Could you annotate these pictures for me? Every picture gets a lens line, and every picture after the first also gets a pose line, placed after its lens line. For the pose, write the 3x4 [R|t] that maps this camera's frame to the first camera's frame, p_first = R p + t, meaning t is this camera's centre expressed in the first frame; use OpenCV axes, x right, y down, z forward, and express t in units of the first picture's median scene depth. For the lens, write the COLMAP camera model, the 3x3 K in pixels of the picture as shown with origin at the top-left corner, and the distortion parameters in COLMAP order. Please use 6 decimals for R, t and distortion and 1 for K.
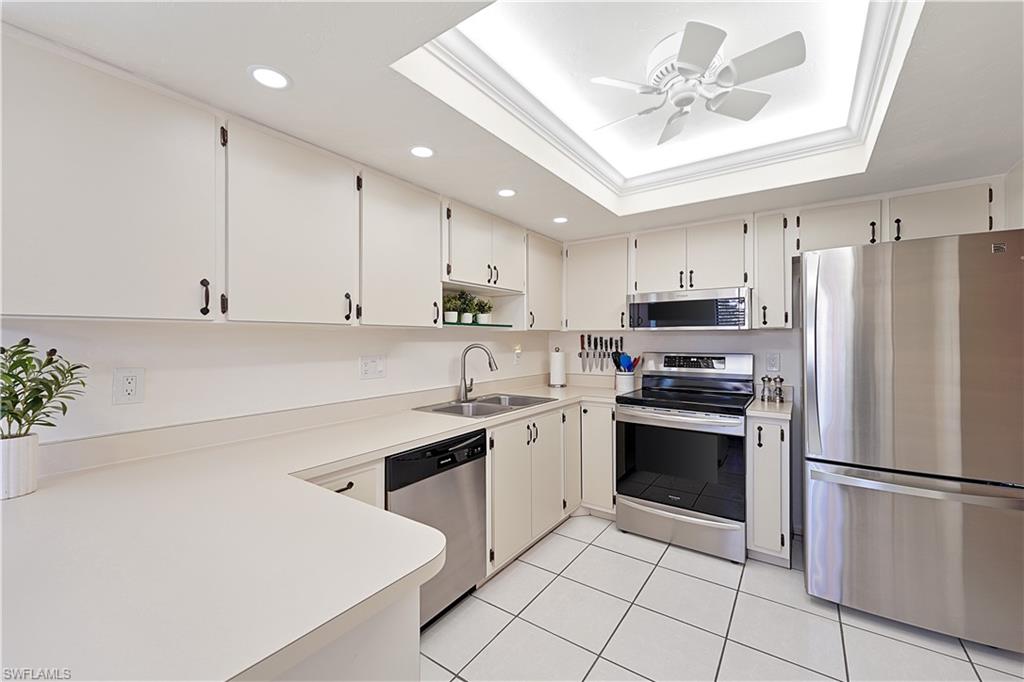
lens RADIAL K [[413.0, 0, 505.8], [0, 413.0, 336.8], [0, 0, 1]] dist [0.012288, -0.000630]
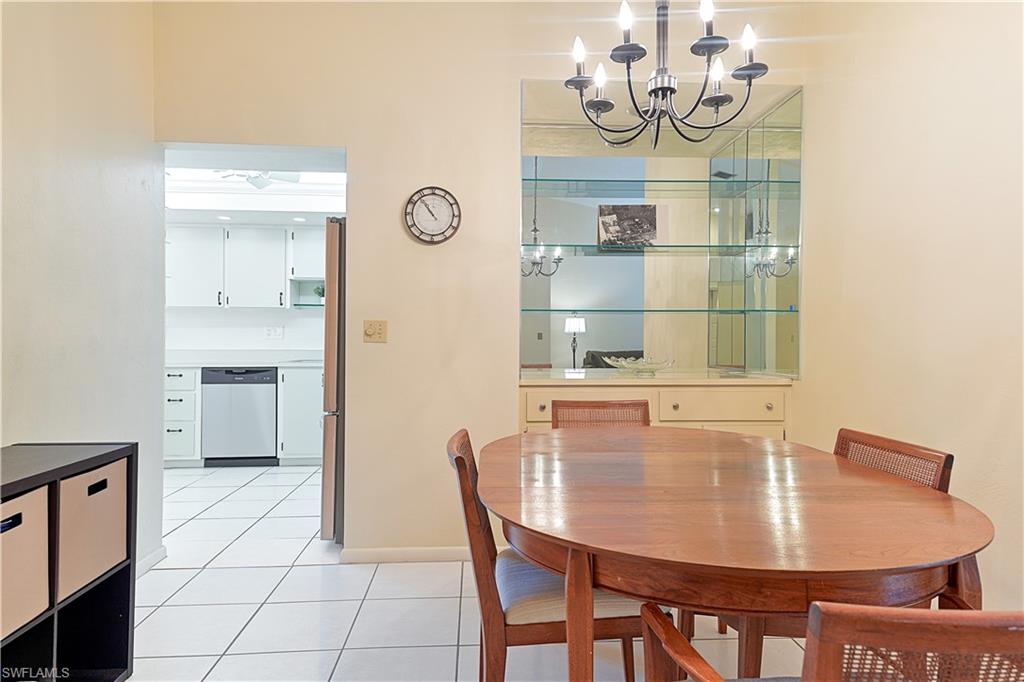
lens RADIAL K [[612.0, 0, 513.0], [0, 612.0, 338.8], [0, 0, 1]] dist [0.032906, 0.000230]
pose [[0.631125, 0.010851, -0.775605, 1.927644], [-0.003285, 0.999931, 0.011316, 0.058614], [0.775674, -0.004594, 0.631117, 0.137558]]
